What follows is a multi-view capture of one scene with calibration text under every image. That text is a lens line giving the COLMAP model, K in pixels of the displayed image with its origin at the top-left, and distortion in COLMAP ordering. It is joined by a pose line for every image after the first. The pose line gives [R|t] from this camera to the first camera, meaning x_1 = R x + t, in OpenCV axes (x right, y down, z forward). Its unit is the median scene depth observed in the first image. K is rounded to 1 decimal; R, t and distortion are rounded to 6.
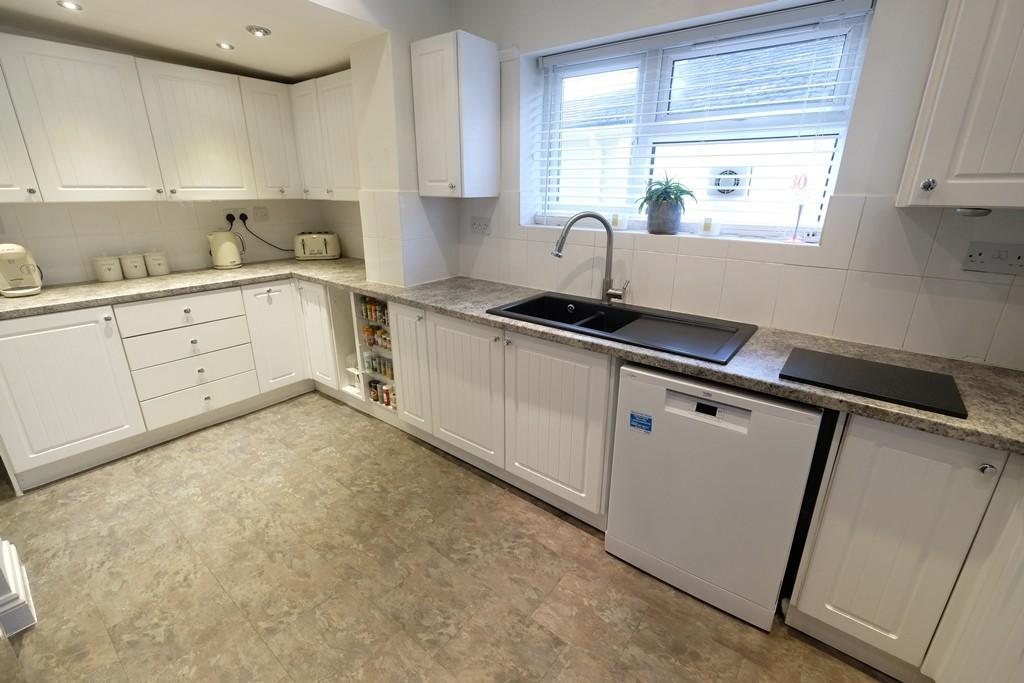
lens RADIAL K [[444.0, 0, 512.0], [0, 444.0, 341.5], [0, 0, 1]] dist [-0.000672, -0.000165]
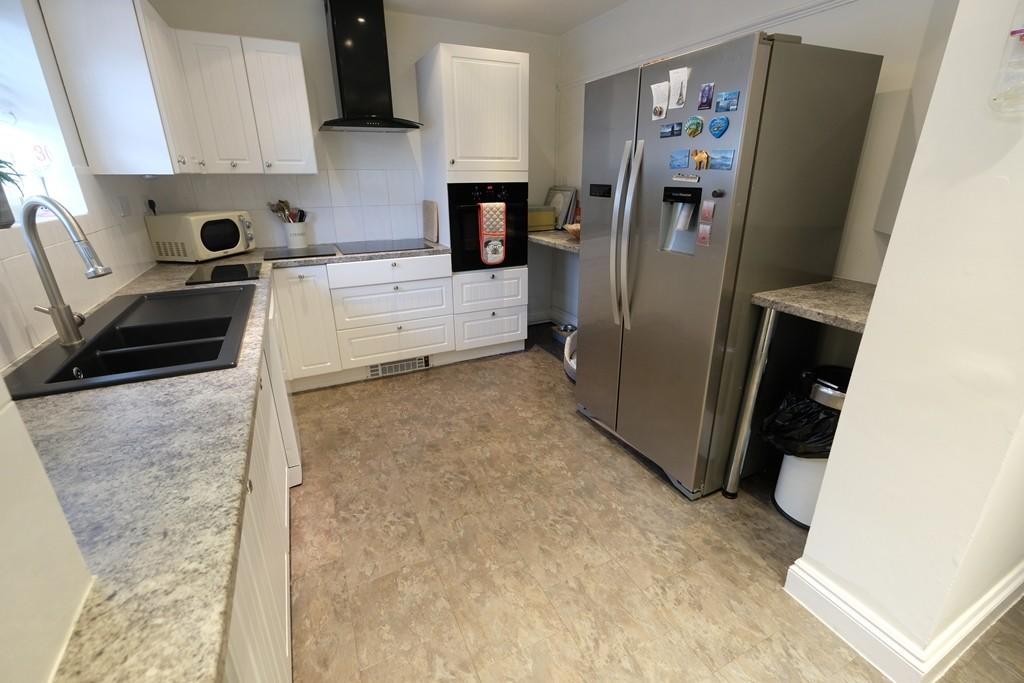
lens RADIAL K [[444.0, 0, 512.0], [0, 444.0, 341.5], [0, 0, 1]] dist [-0.000672, -0.000165]
pose [[-0.899209, -0.157923, 0.408024, -0.753802], [0.135558, 0.786131, 0.603011, -0.476078], [-0.415990, 0.597544, -0.685488, 1.469667]]
